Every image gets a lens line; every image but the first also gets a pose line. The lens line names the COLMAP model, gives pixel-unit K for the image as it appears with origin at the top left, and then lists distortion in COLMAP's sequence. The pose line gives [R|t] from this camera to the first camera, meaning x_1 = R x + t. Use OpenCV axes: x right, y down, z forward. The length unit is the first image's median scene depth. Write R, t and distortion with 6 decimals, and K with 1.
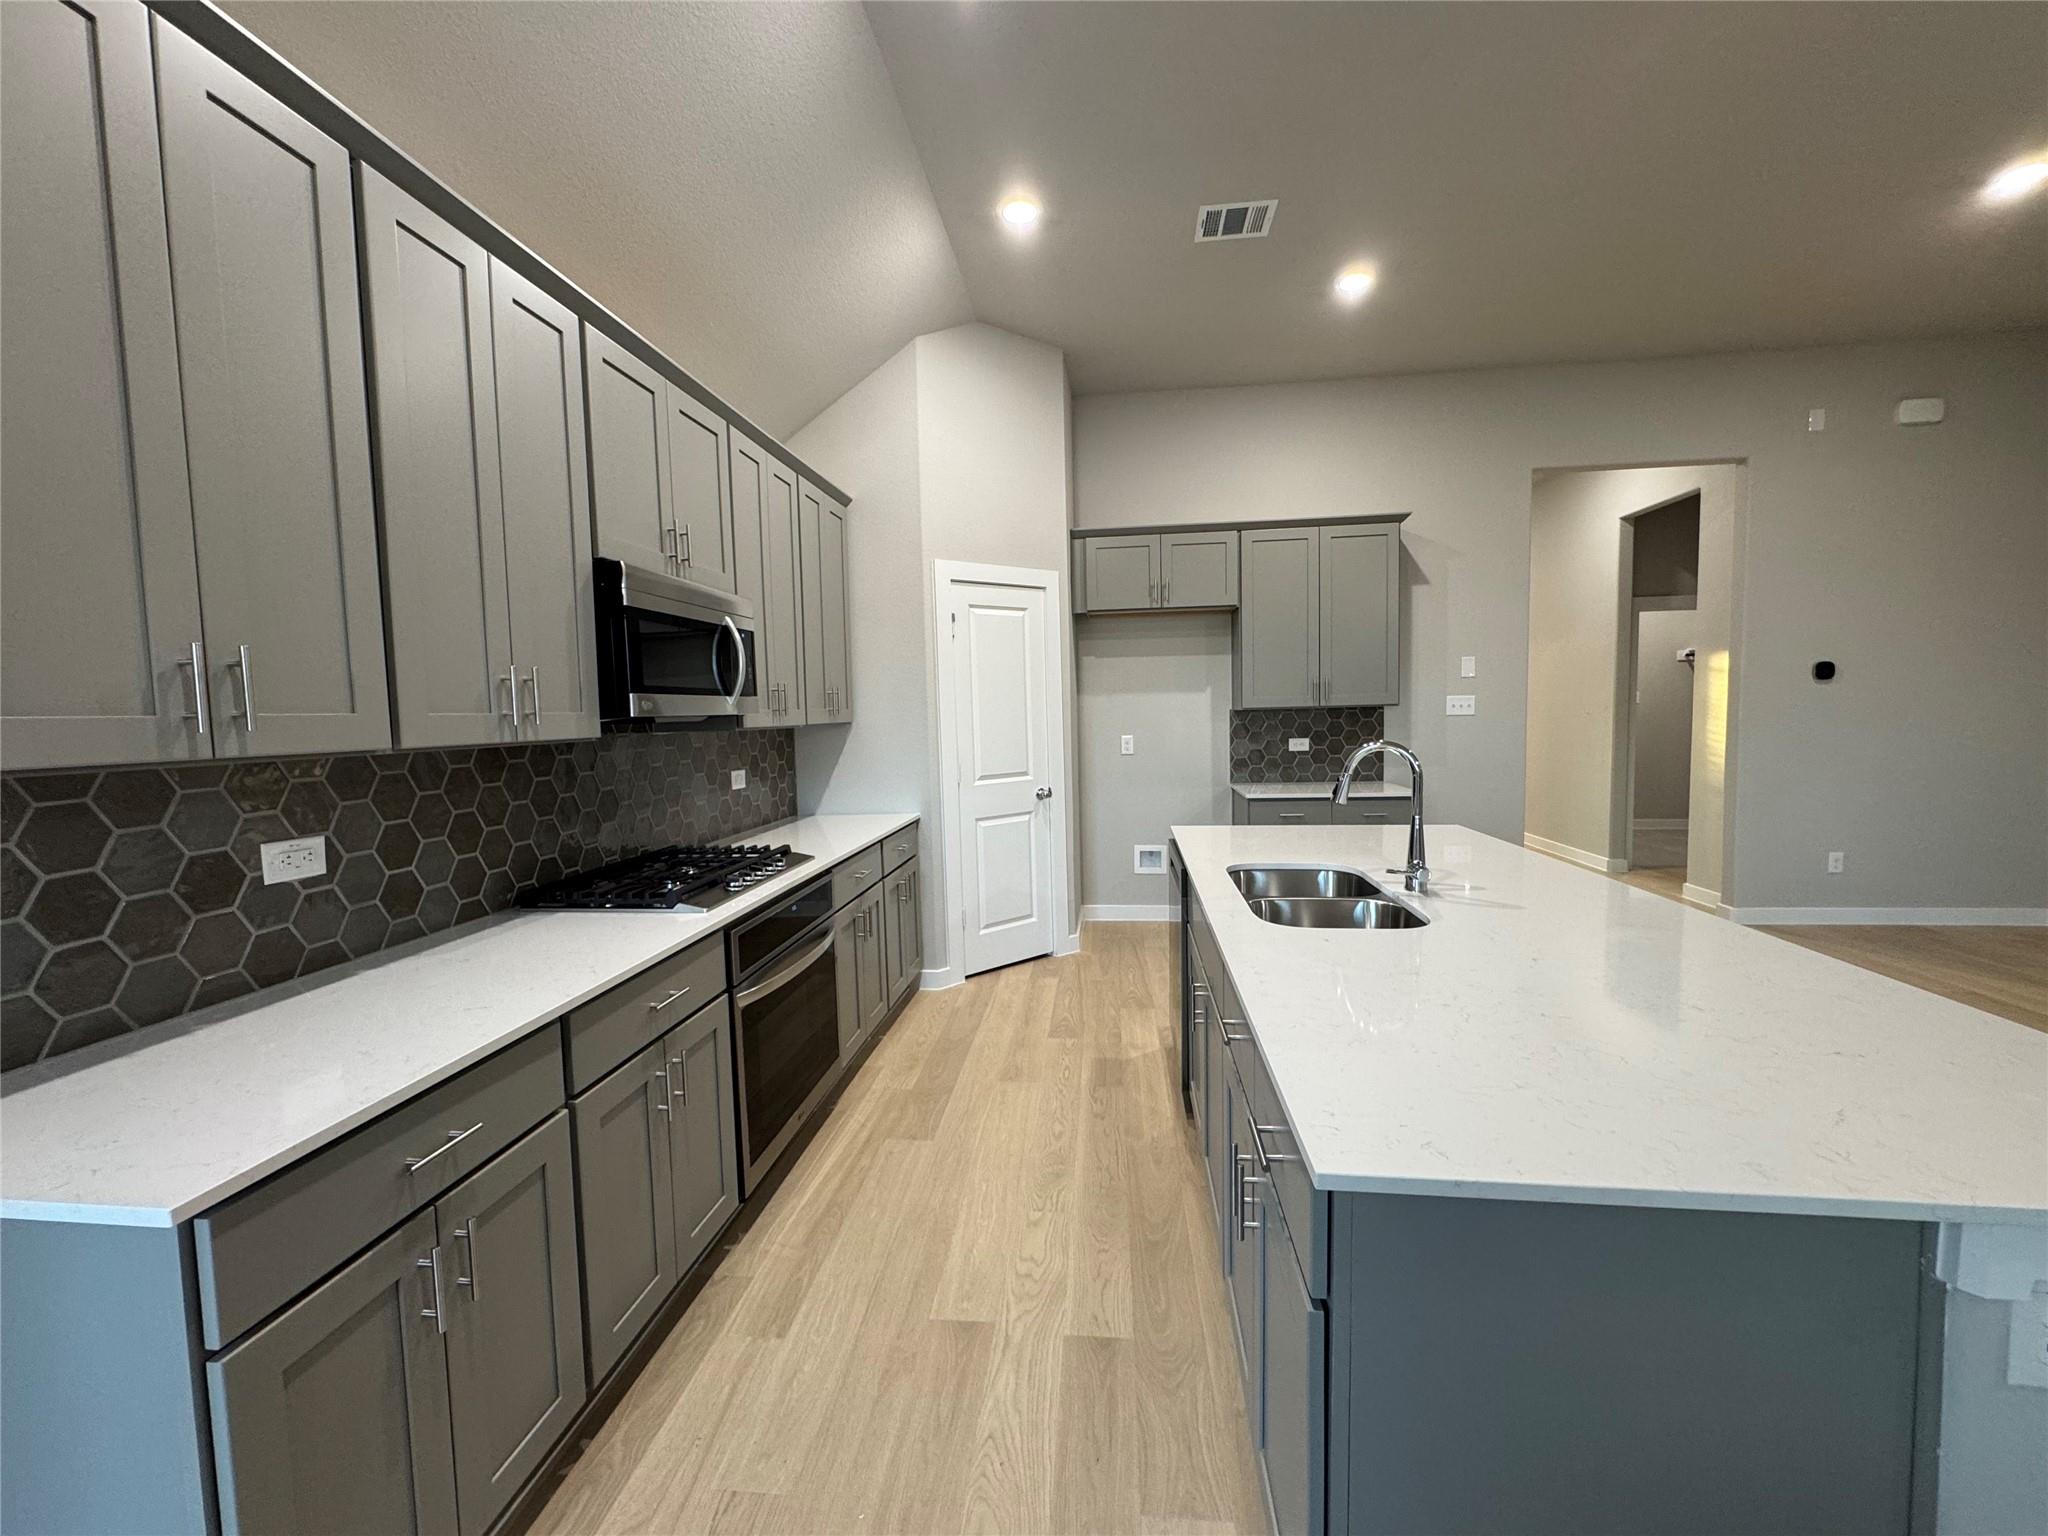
lens RADIAL K [[816.9, 0, 1024.0], [0, 816.9, 768.0], [0, 0, 1]] dist [-0.000168, 0.000160]
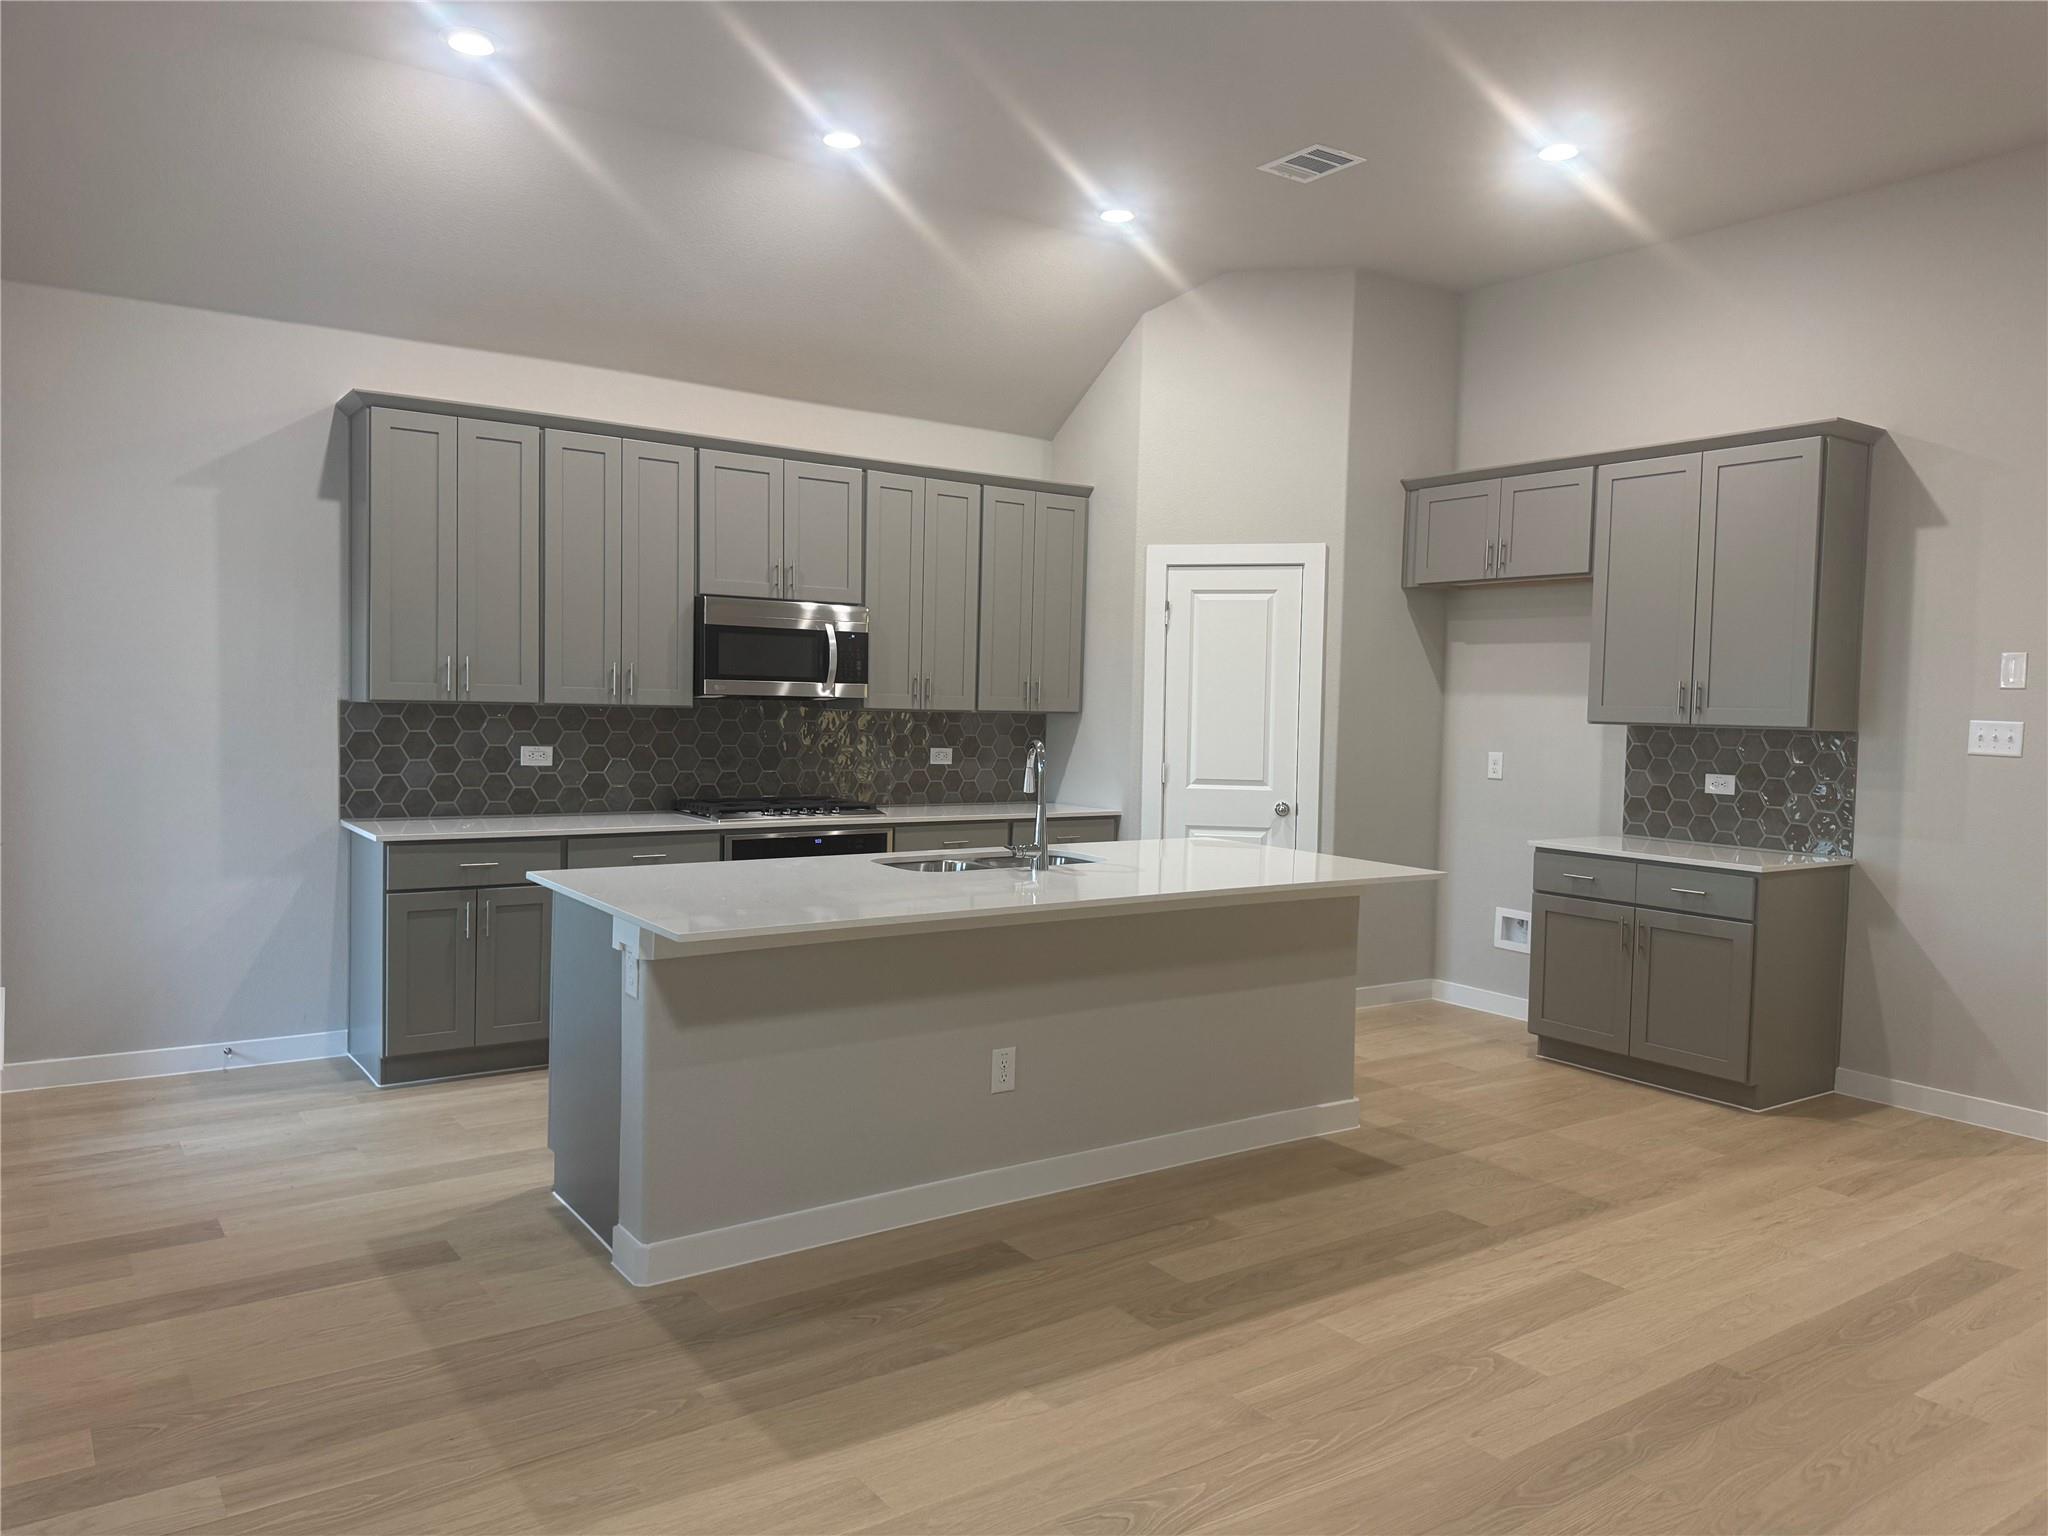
lens RADIAL K [[1418.2, 0, 1024.0], [0, 1418.2, 768.0], [0, 0, 1]] dist [0.115915, -0.179312]
pose [[0.662201, 0.077535, -0.745304, 0.982991], [-0.092861, 0.995456, 0.021052, -0.017742], [0.743550, 0.055269, 0.666392, -0.183285]]
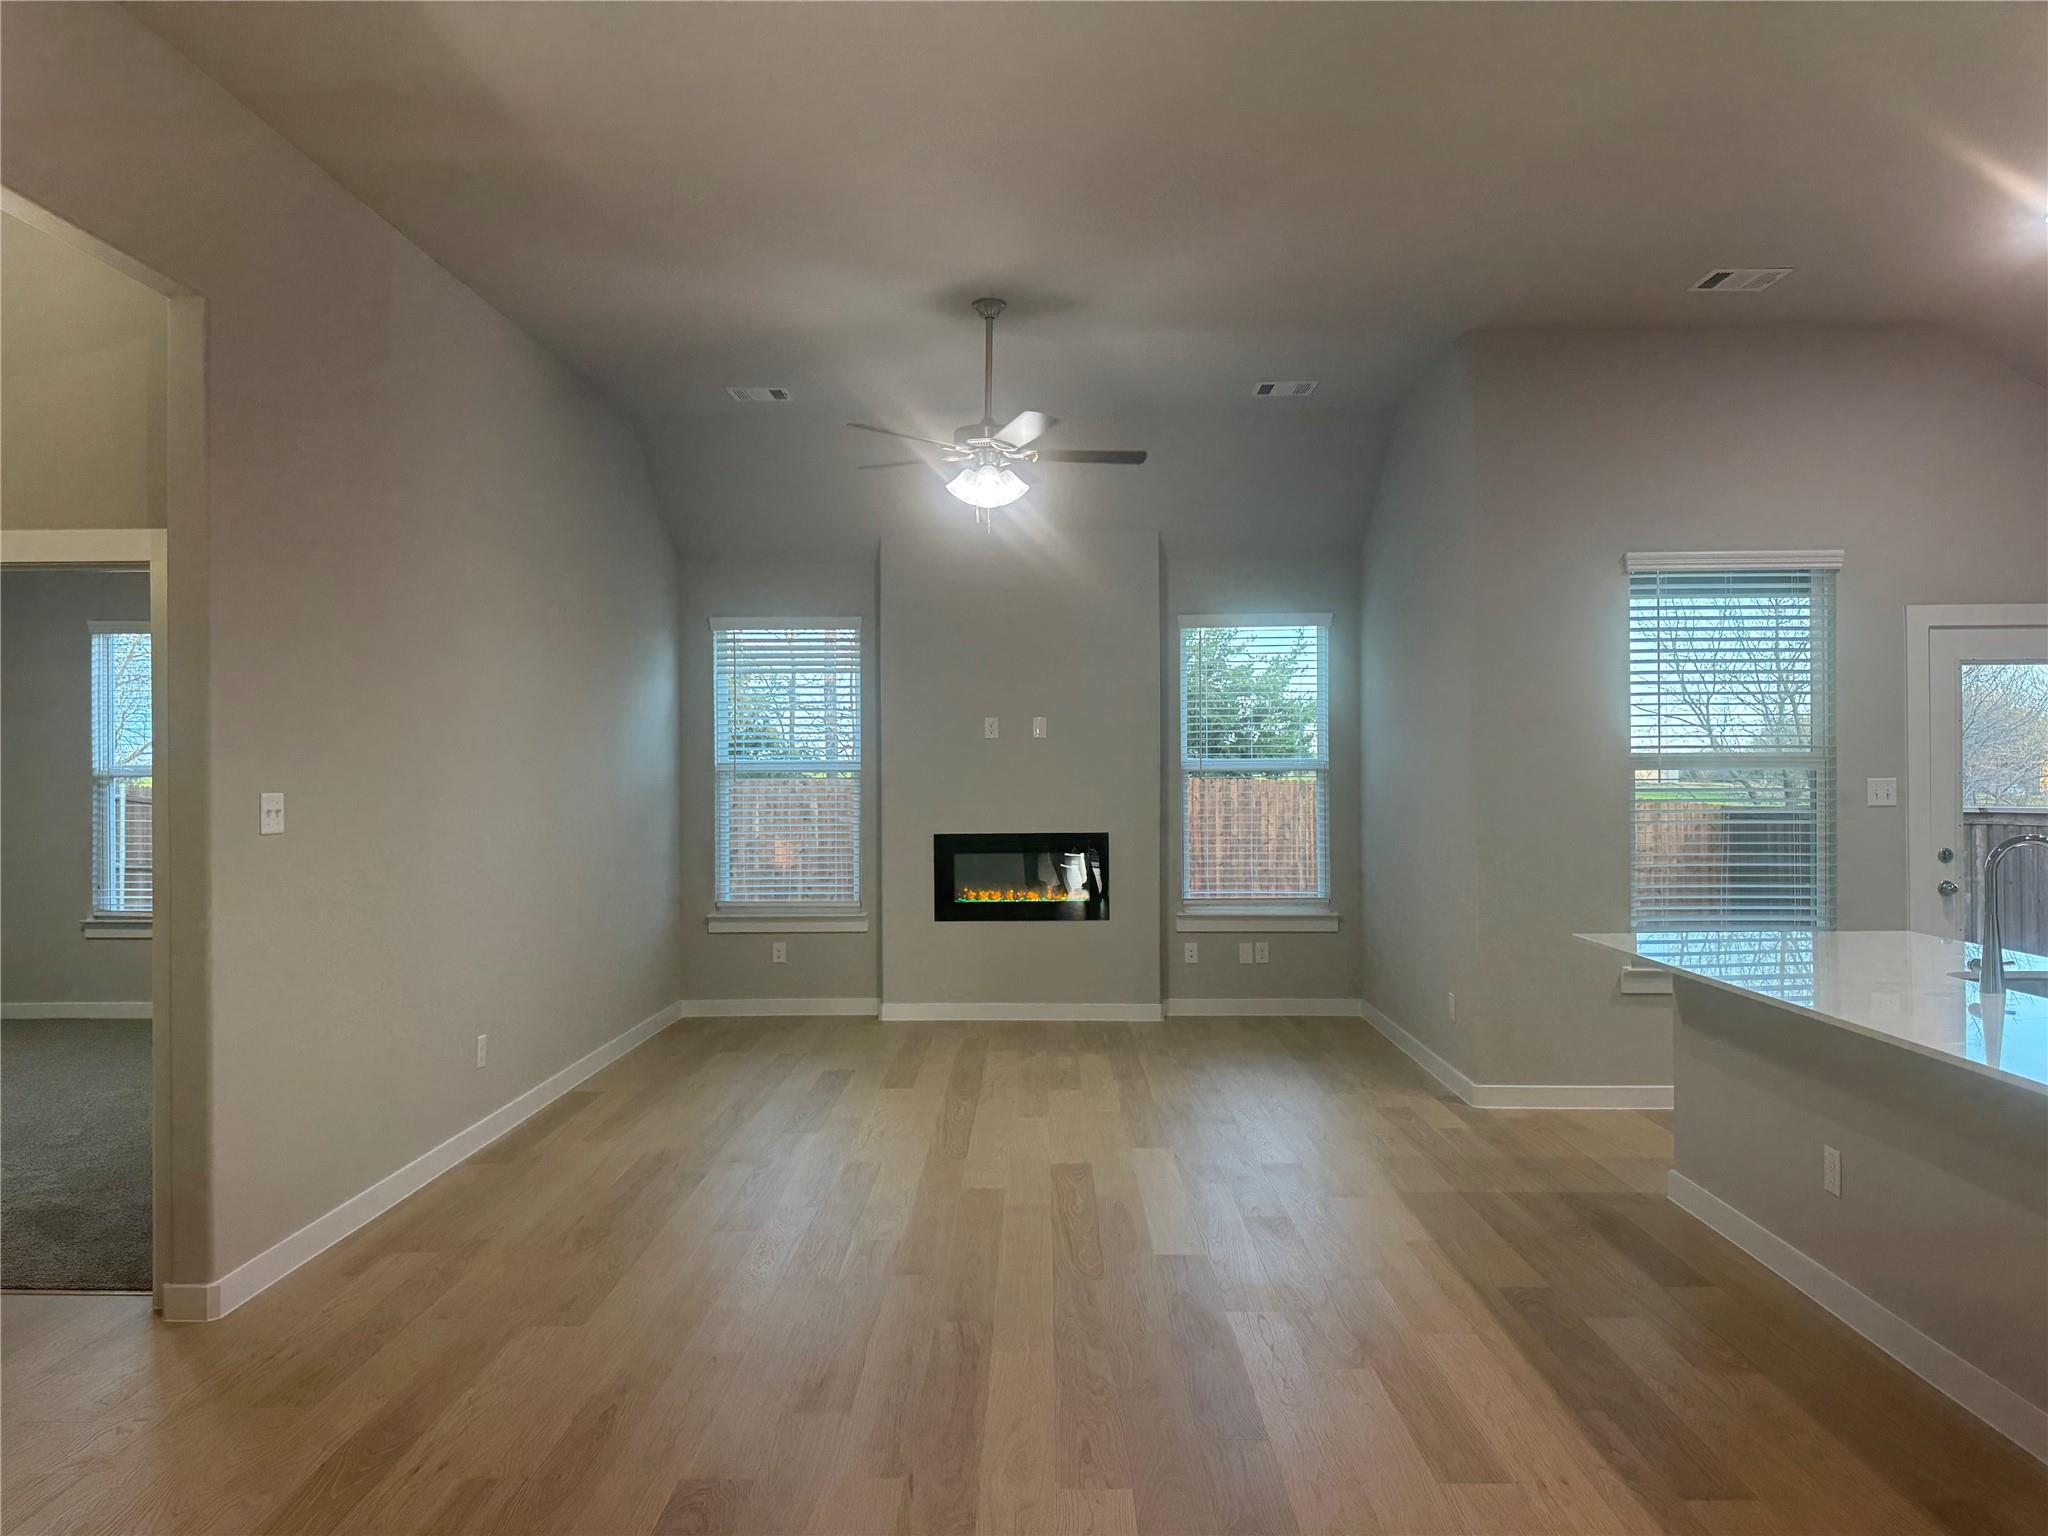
lens RADIAL K [[1418.2, 0, 1024.0], [0, 1418.2, 768.0], [0, 0, 1]] dist [0.115915, -0.179312]
pose [[-0.995093, 0.029255, -0.094518, 0.873721], [0.022565, 0.997214, 0.071095, -0.126067], [0.096334, 0.068613, -0.992981, 1.274519]]
